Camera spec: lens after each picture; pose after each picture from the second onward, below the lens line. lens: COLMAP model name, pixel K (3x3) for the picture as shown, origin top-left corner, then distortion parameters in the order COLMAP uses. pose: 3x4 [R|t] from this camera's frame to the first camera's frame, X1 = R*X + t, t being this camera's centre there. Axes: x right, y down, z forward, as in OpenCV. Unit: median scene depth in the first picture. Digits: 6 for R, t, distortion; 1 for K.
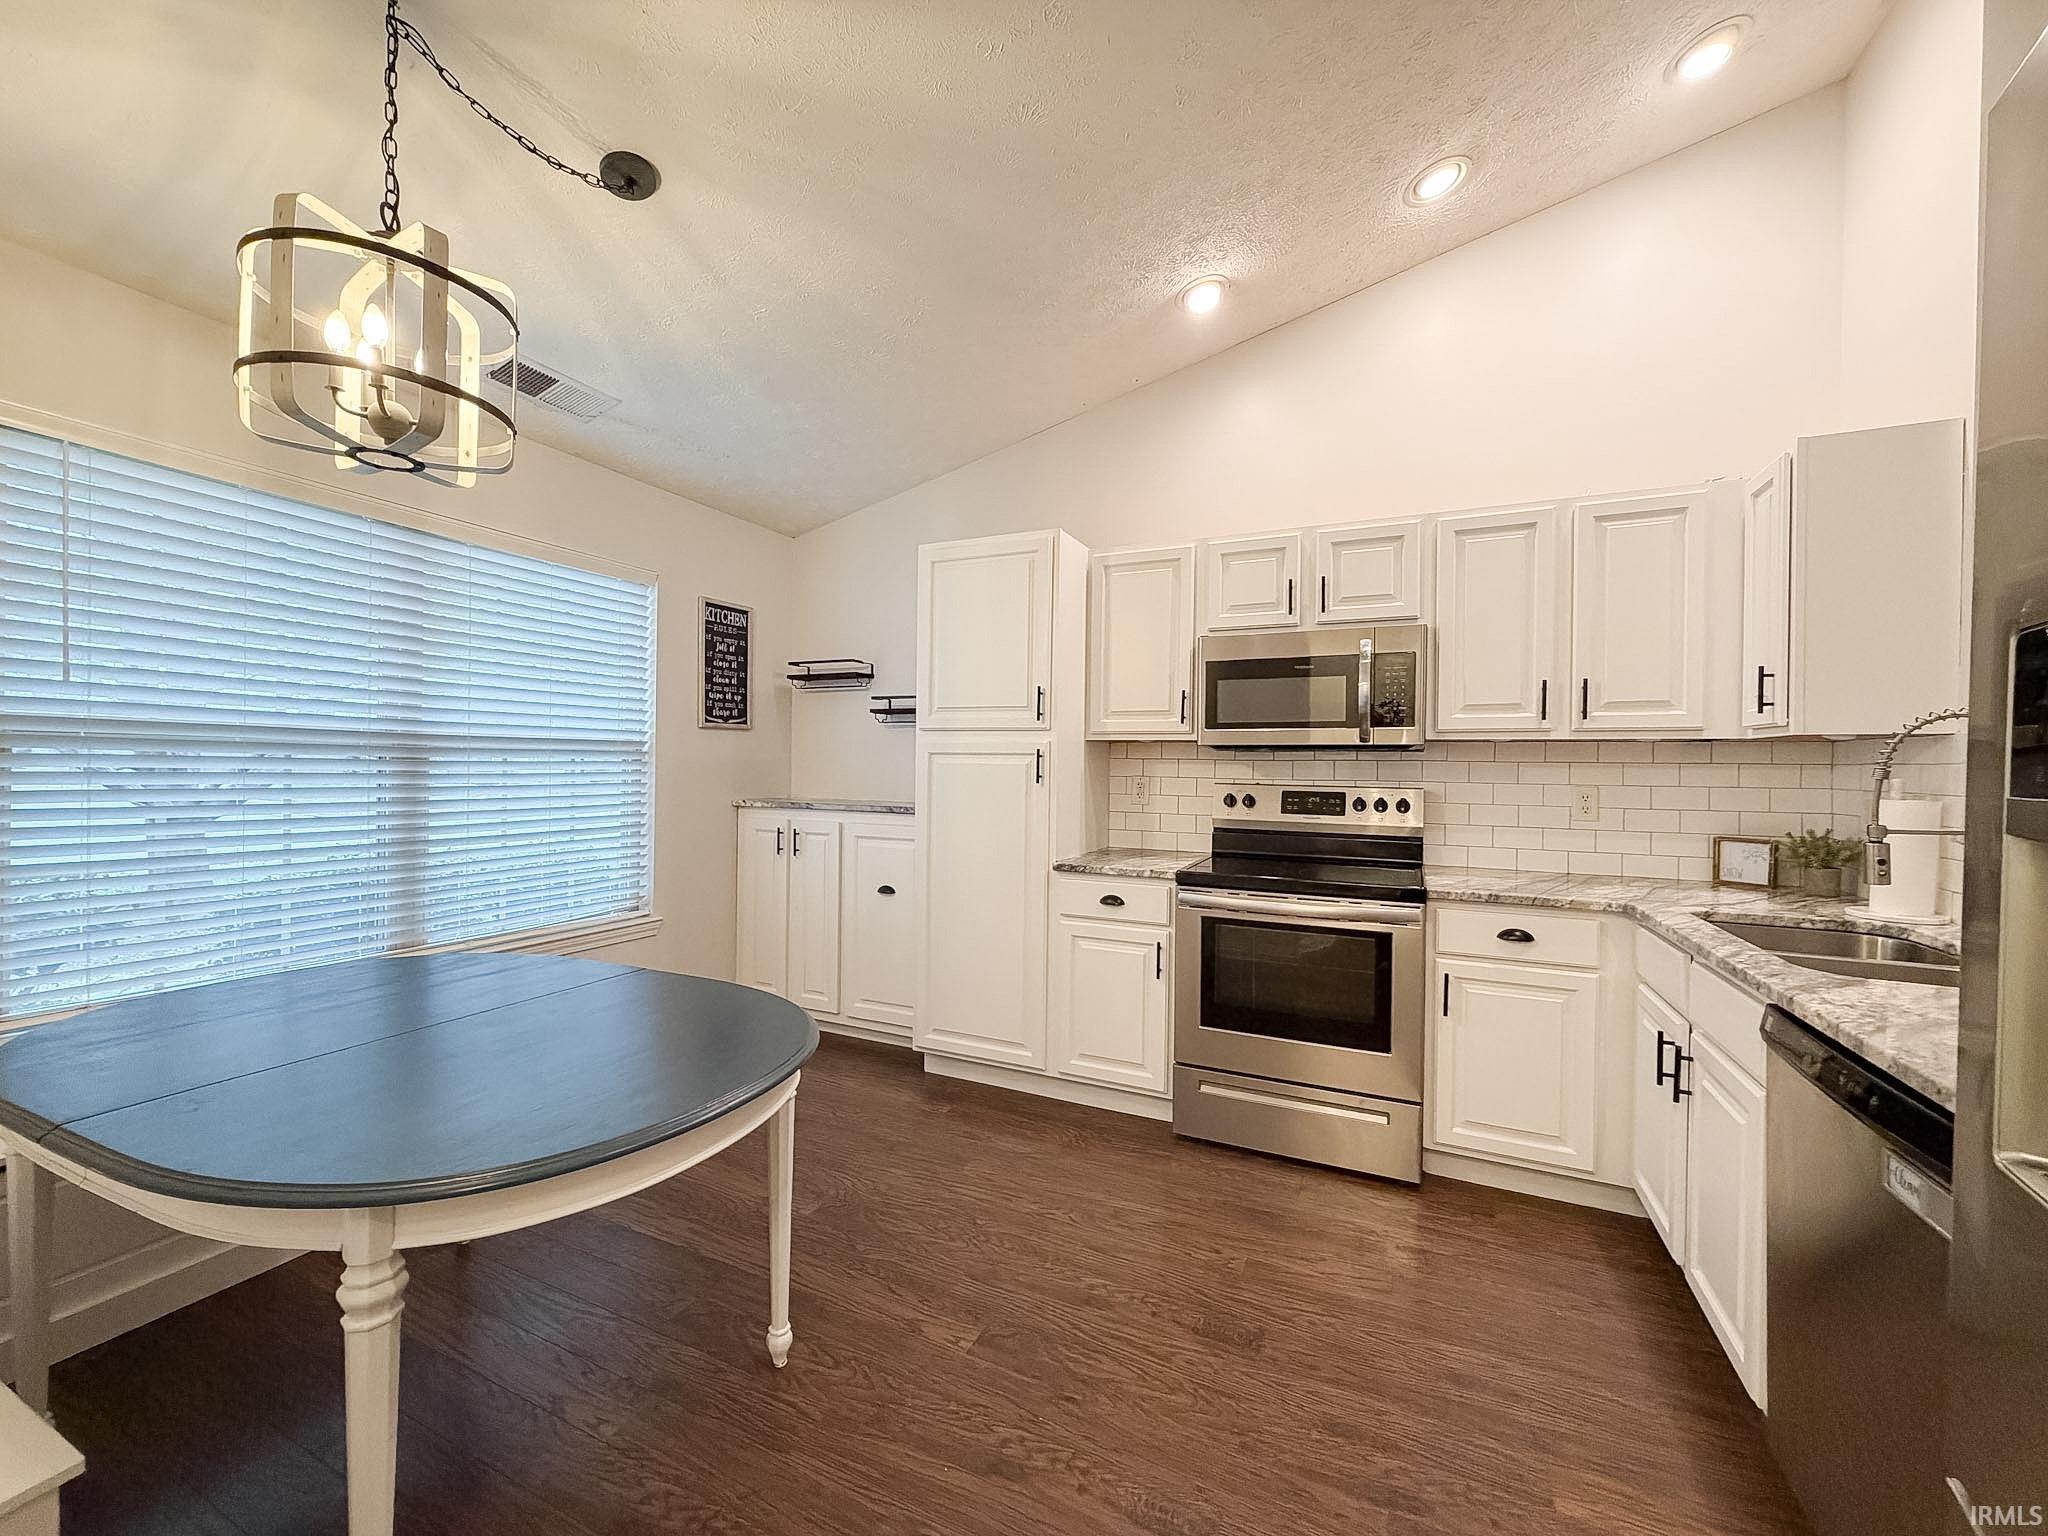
lens RADIAL K [[814.8, 0, 1017.0], [0, 814.8, 769.1], [0, 0, 1]] dist [0.000455, -0.000208]
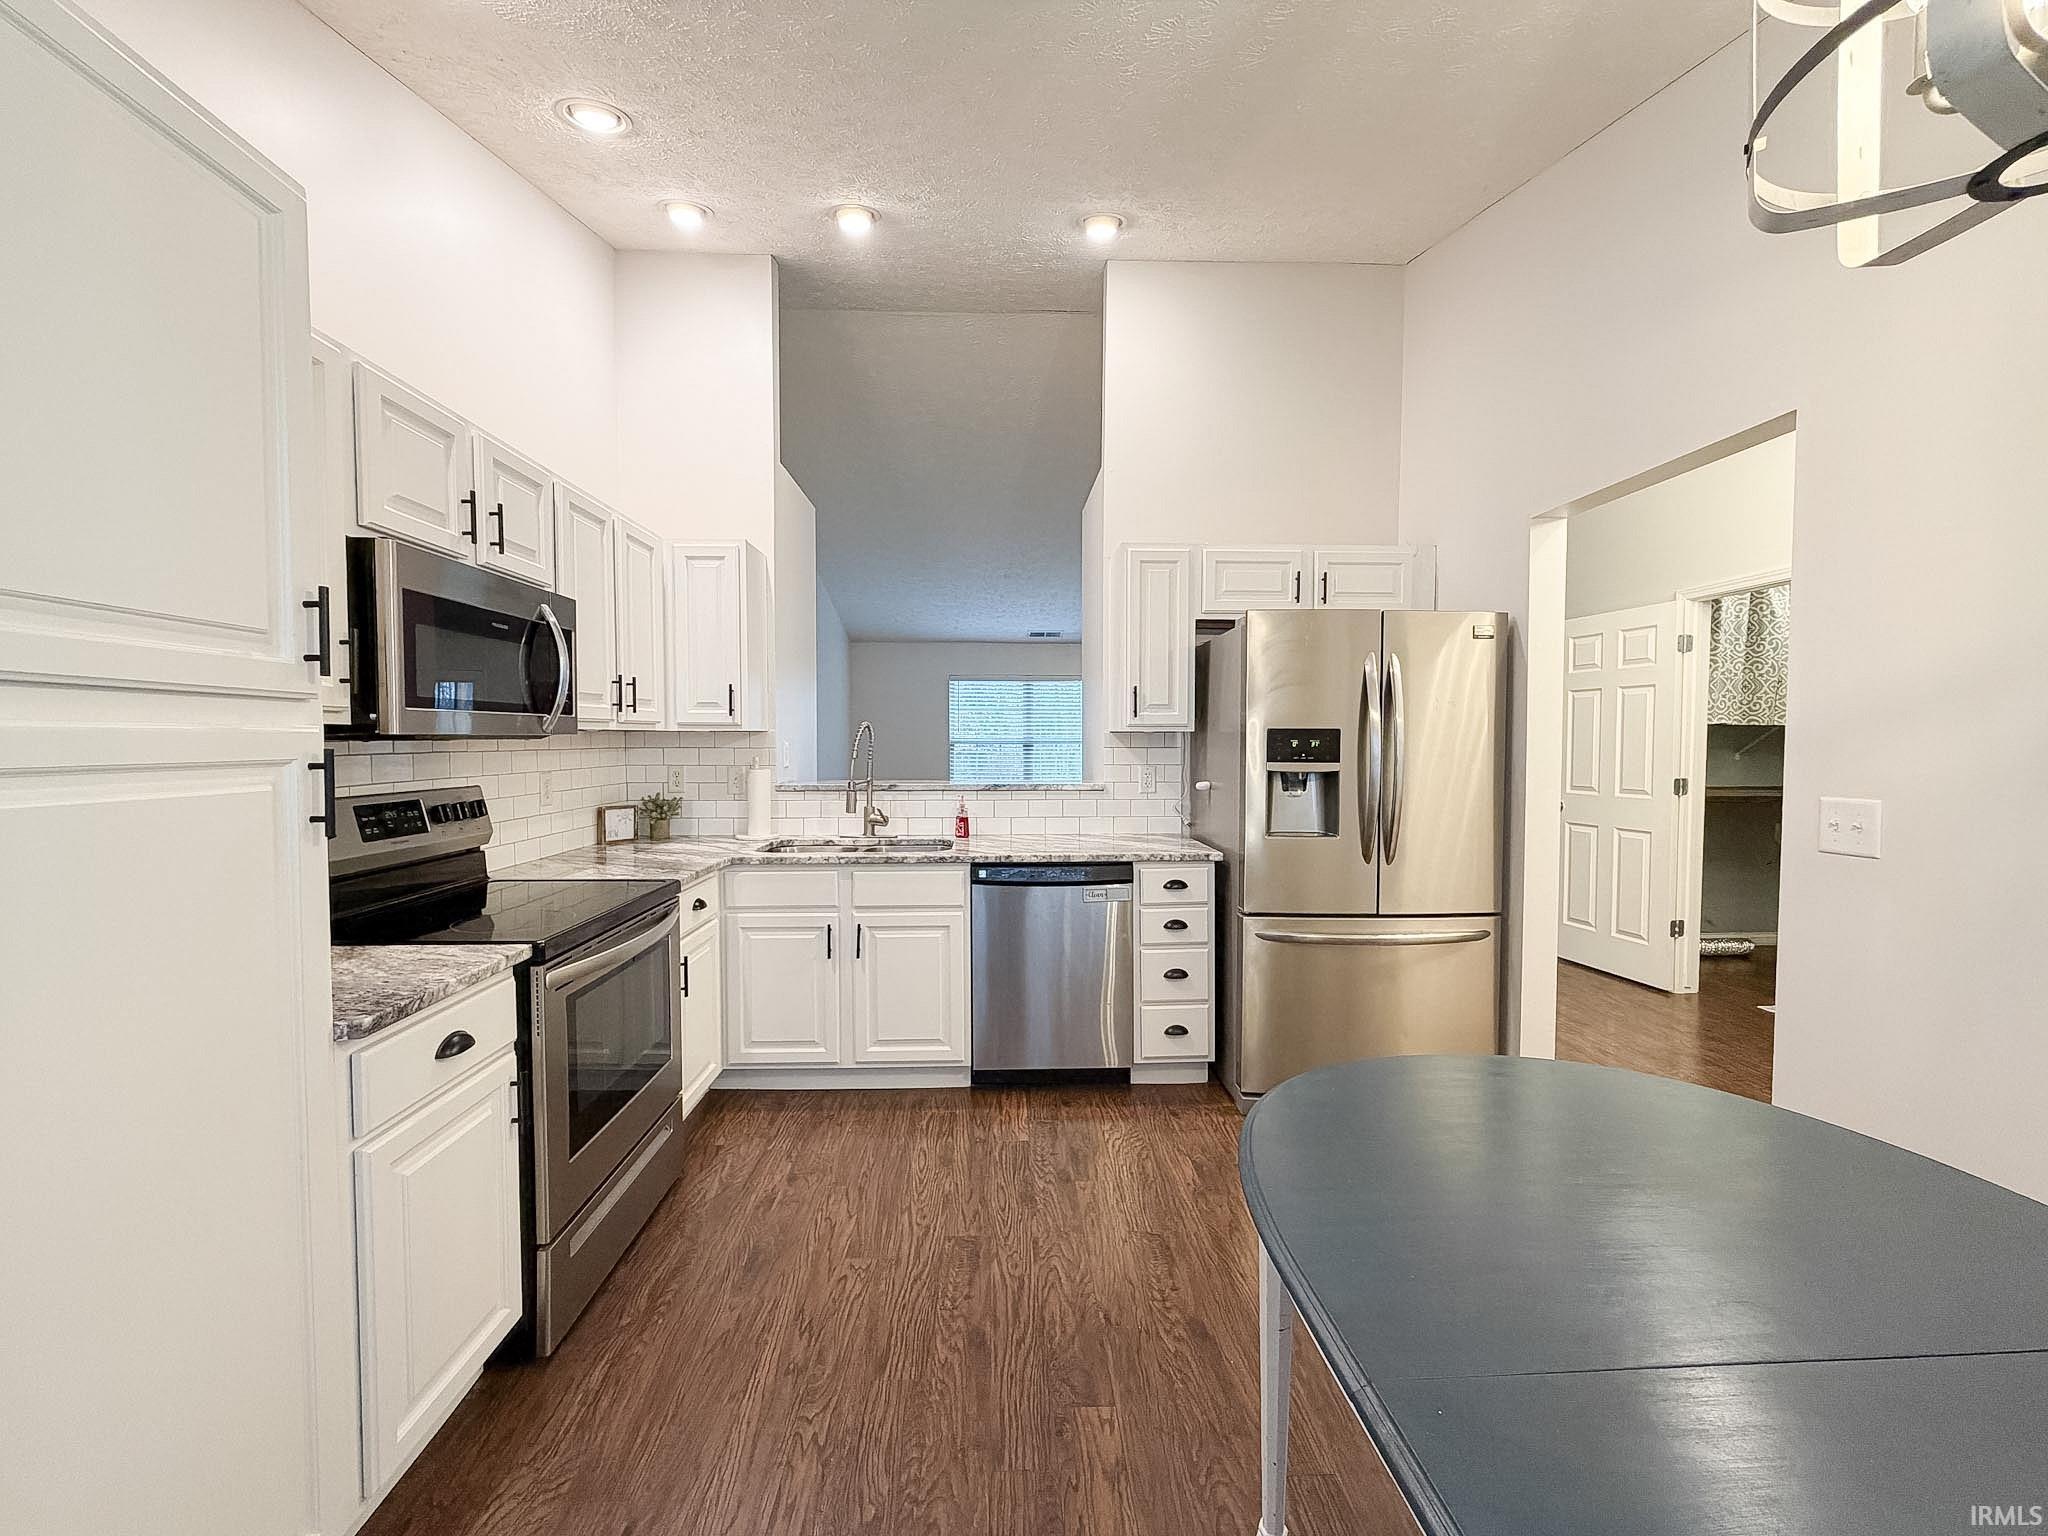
lens RADIAL K [[812.4, 0, 1016.7], [0, 812.4, 769.3], [0, 0, 1]] dist [0.000370, -0.000719]
pose [[-0.458529, -0.045653, 0.887506, -0.557621], [0.001066, 0.998651, 0.051921, -0.040765], [-0.888679, 0.024753, -0.457861, 1.048680]]
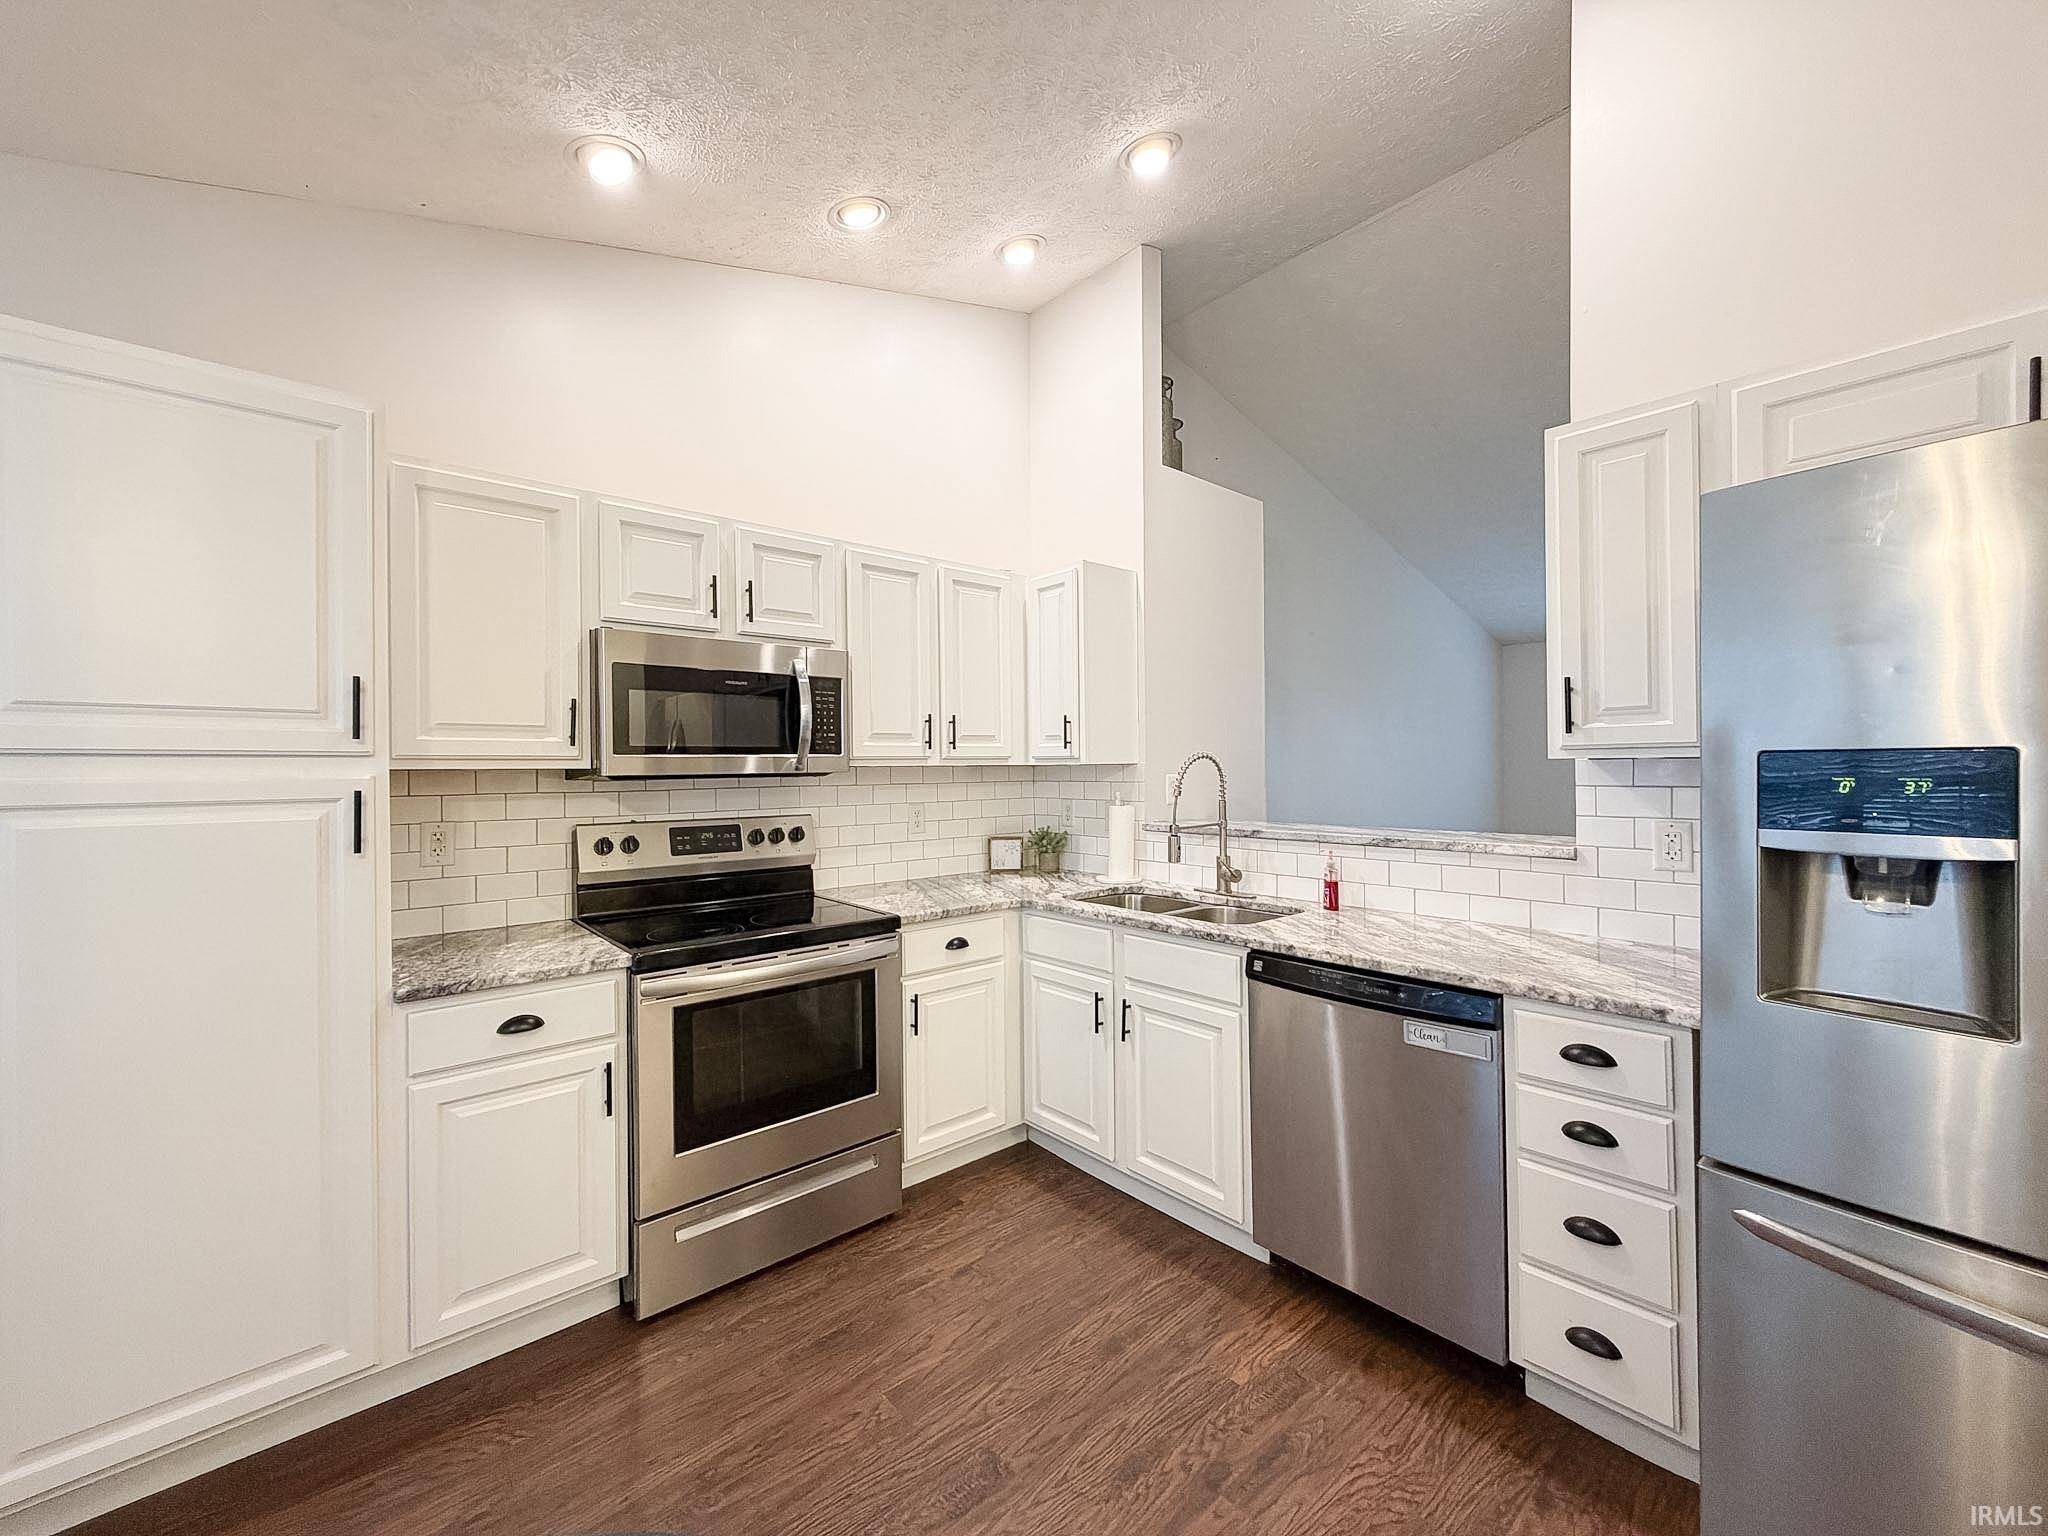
lens RADIAL K [[812.4, 0, 1016.7], [0, 812.4, 769.3], [0, 0, 1]] dist [0.000370, -0.000719]
pose [[0.404024, -0.016910, 0.914592, -0.348983], [0.020586, 0.999744, 0.009390, -0.041236], [-0.914517, 0.015034, 0.404268, 0.440814]]
